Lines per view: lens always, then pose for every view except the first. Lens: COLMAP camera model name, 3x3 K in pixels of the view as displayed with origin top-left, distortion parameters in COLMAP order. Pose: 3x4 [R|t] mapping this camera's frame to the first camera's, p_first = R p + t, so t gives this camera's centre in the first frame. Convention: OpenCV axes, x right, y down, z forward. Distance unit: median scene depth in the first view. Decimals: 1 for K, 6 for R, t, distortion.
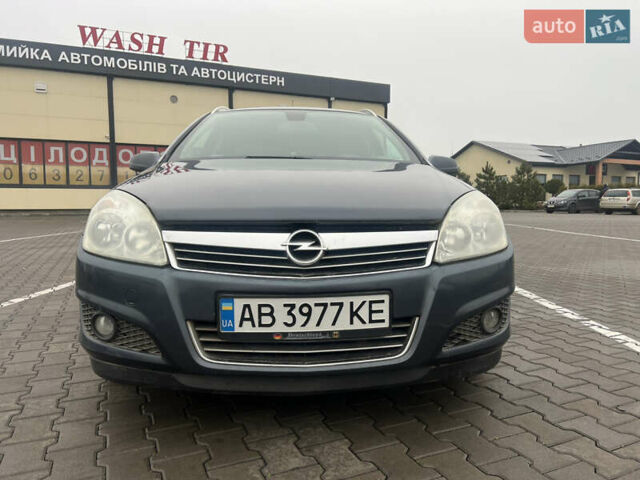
lens RADIAL K [[486.3, 0, 322.9], [0, 486.3, 238.5], [0, 0, 1]] dist [0.063137, -0.063322]
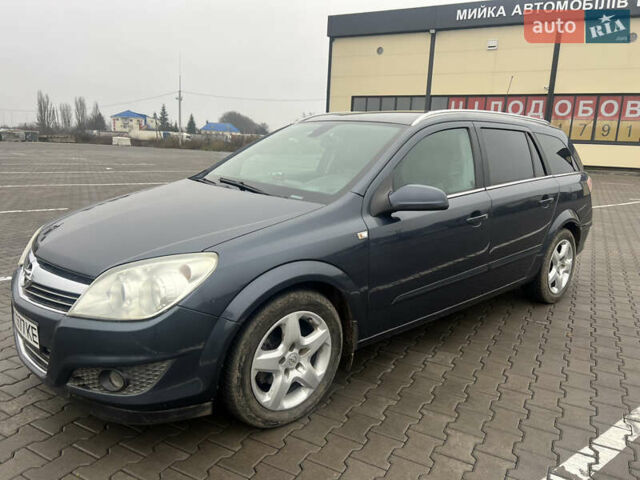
lens RADIAL K [[483.2, 0, 324.6], [0, 483.2, 242.7], [0, 0, 1]] dist [0.050936, -0.056682]
pose [[0.608810, 0.190563, -0.770088, 0.102361], [-0.096448, 0.981300, 0.166579, -0.025774], [0.787431, -0.027142, 0.615805, 0.052792]]
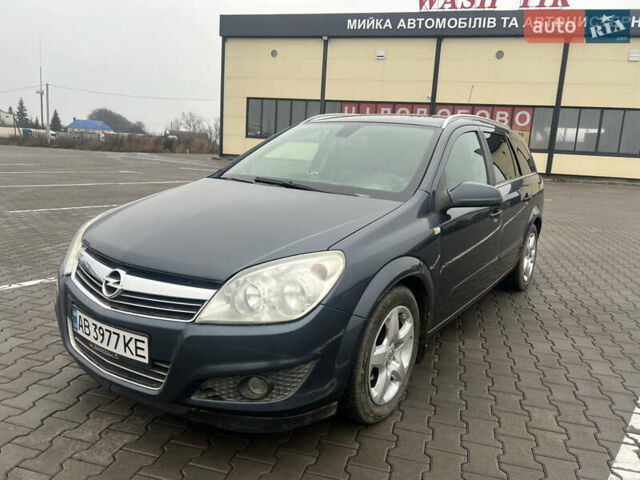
lens RADIAL K [[482.8, 0, 320.0], [0, 482.8, 240.0], [0, 0, 1]] dist [0.050456, -0.058398]
pose [[0.773917, 0.162868, -0.611985, 0.075036], [-0.101128, 0.985746, 0.134451, -0.021027], [0.625160, -0.042165, 0.779357, 0.022870]]
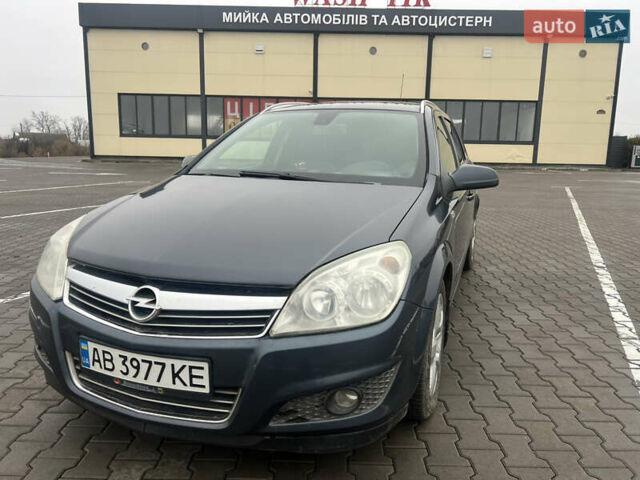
lens RADIAL K [[482.8, 0, 320.0], [0, 482.8, 240.0], [0, 0, 1]] dist [0.050456, -0.058398]
pose [[0.908308, 0.096805, -0.406946, 0.047240], [-0.050352, 0.991082, 0.123375, -0.017458], [0.415260, -0.091572, 0.905082, 0.014444]]
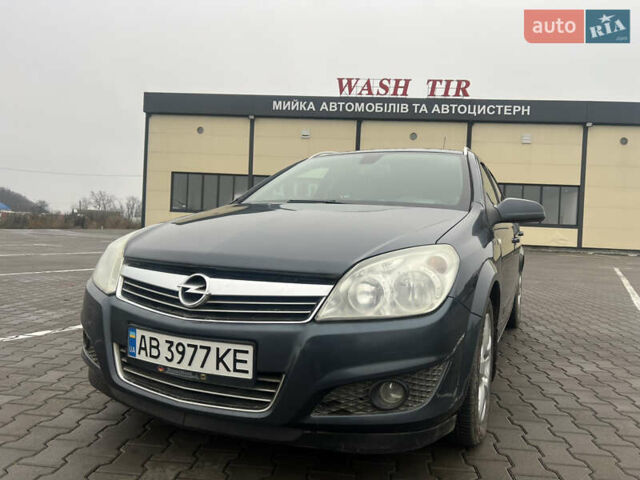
lens RADIAL K [[482.6, 0, 324.6], [0, 482.6, 243.8], [0, 0, 1]] dist [0.054336, -0.063803]
pose [[0.875199, 0.053489, -0.480797, 0.047562], [-0.078916, 0.996341, -0.032807, -0.004705], [0.477283, 0.066655, 0.876218, 0.012484]]
